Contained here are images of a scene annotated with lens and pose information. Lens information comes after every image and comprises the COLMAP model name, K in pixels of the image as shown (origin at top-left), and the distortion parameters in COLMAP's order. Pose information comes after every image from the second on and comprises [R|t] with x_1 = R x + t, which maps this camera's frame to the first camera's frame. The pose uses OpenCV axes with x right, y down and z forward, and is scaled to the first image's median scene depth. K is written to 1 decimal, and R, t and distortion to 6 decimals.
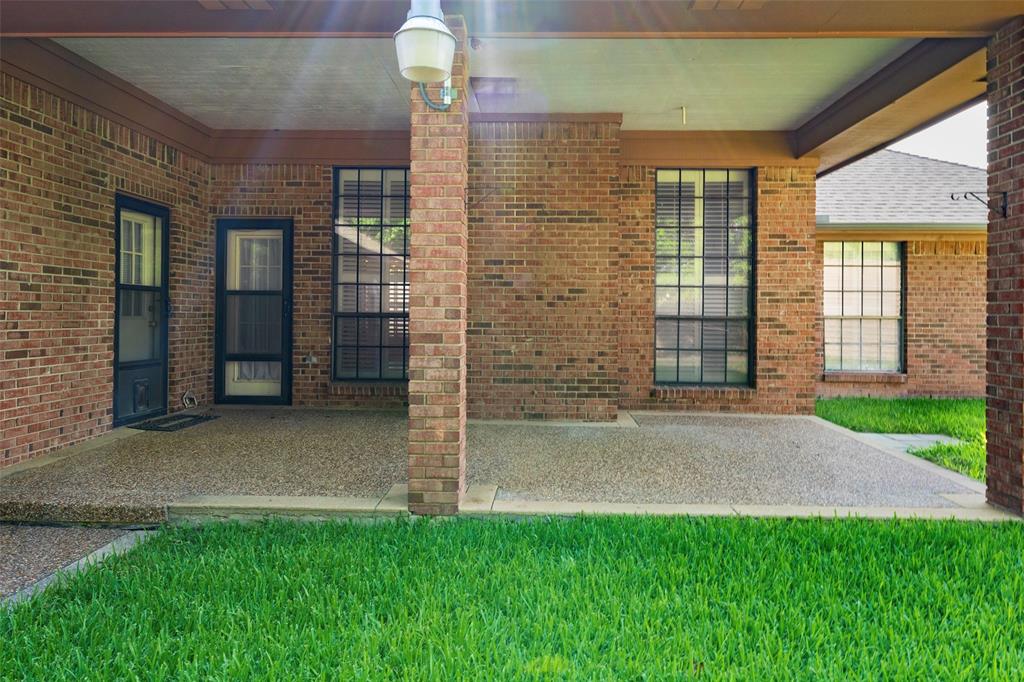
lens RADIAL K [[620.0, 0, 495.0], [0, 620.0, 303.4], [0, 0, 1]] dist [-0.006312, 0.000727]
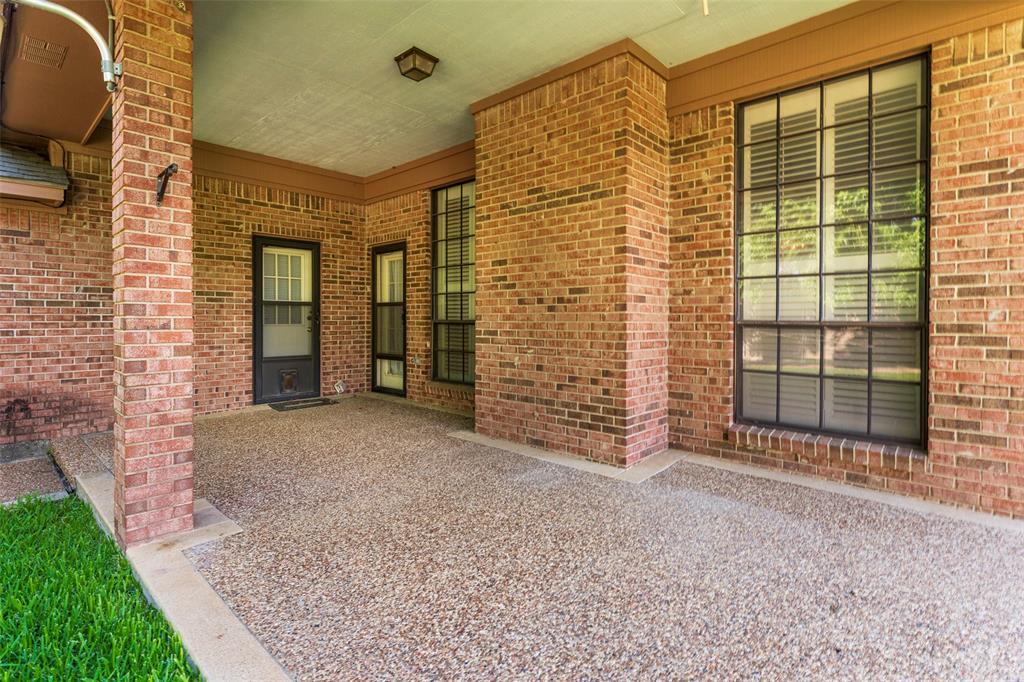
lens RADIAL K [[475.3, 0, 489.0], [0, 475.3, 318.7], [0, 0, 1]] dist [-0.002342, -0.000112]
pose [[0.764785, -0.008248, -0.644232, 0.397565], [0.018704, 0.999781, 0.009404, 0.006854], [0.644014, -0.019242, 0.764772, 0.435856]]
